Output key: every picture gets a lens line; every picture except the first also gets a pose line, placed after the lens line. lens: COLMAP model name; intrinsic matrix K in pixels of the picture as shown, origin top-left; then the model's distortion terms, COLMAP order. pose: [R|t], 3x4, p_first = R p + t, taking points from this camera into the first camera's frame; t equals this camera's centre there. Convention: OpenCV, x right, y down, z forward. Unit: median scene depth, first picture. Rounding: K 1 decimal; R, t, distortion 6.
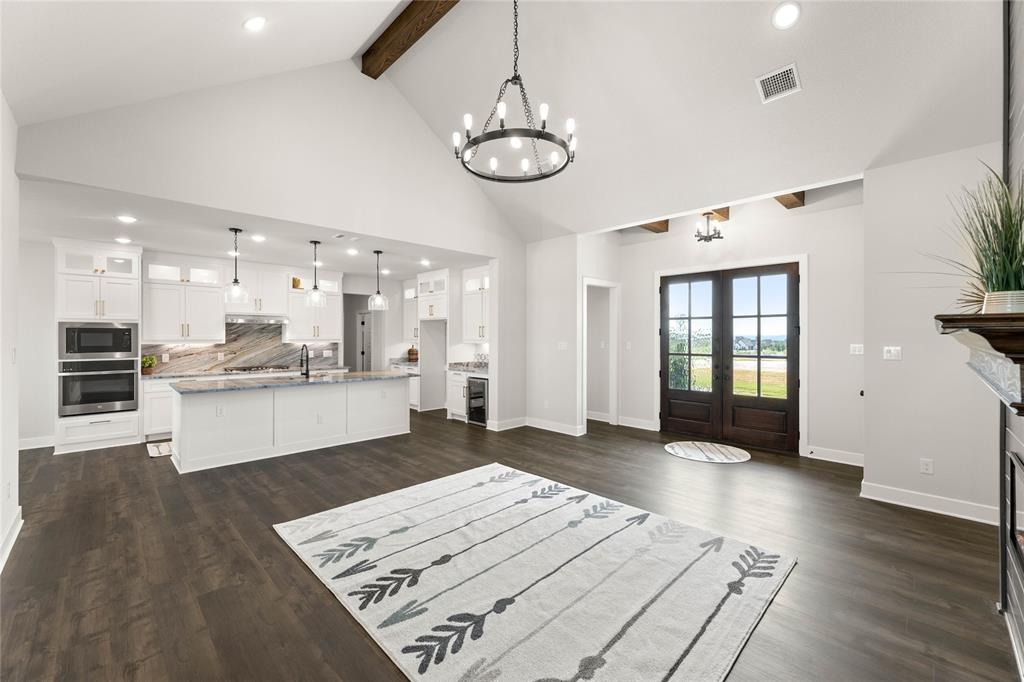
lens RADIAL K [[413.1, 0, 509.8], [0, 413.1, 338.2], [0, 0, 1]] dist [0.003361, -0.000900]
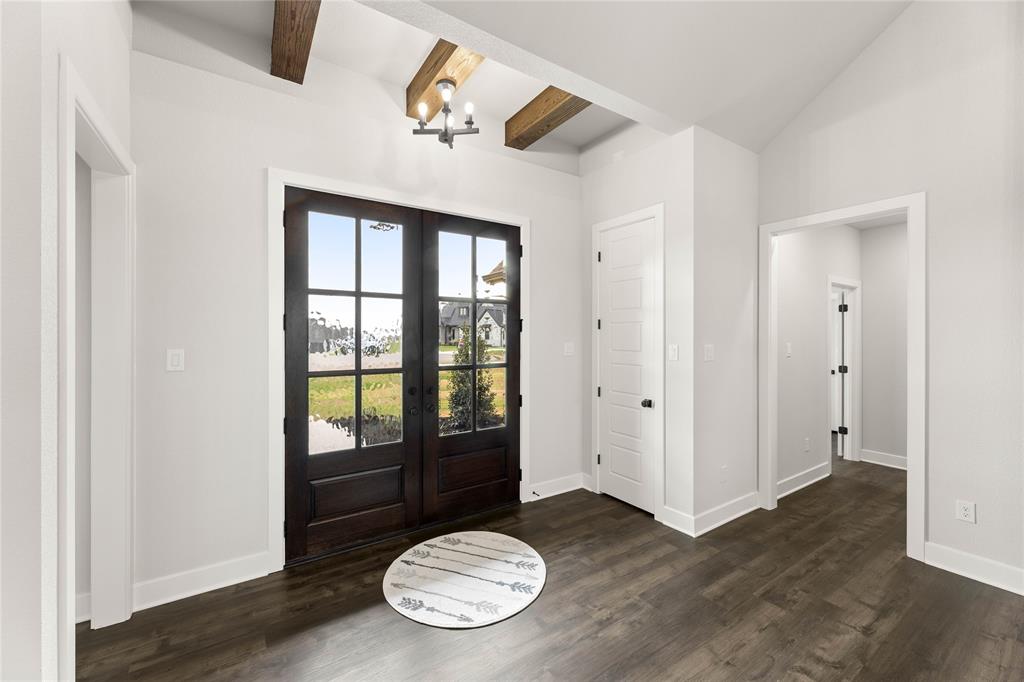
lens RADIAL K [[413.1, 0, 512.3], [0, 413.1, 333.8], [0, 0, 1]] dist [0.003361, -0.000900]
pose [[0.188941, 0.000282, 0.981988, 0.008732], [0.005490, 0.999984, -0.001344, -0.002935], [-0.981973, 0.005645, 0.188937, 0.893202]]
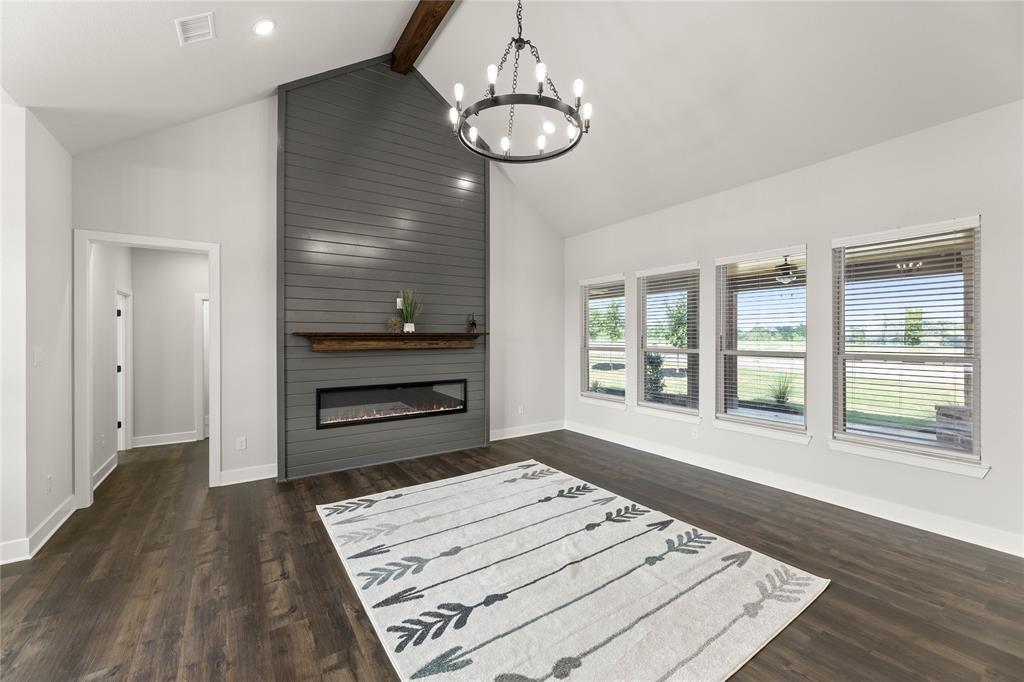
lens RADIAL K [[413.1, 0, 511.4], [0, 413.1, 339.6], [0, 0, 1]] dist [0.003361, -0.000900]
pose [[-0.982707, 0.000476, 0.185165, -0.082480], [0.002945, 0.999910, 0.013061, -0.004579], [-0.185143, 0.013380, -0.982621, 1.162885]]
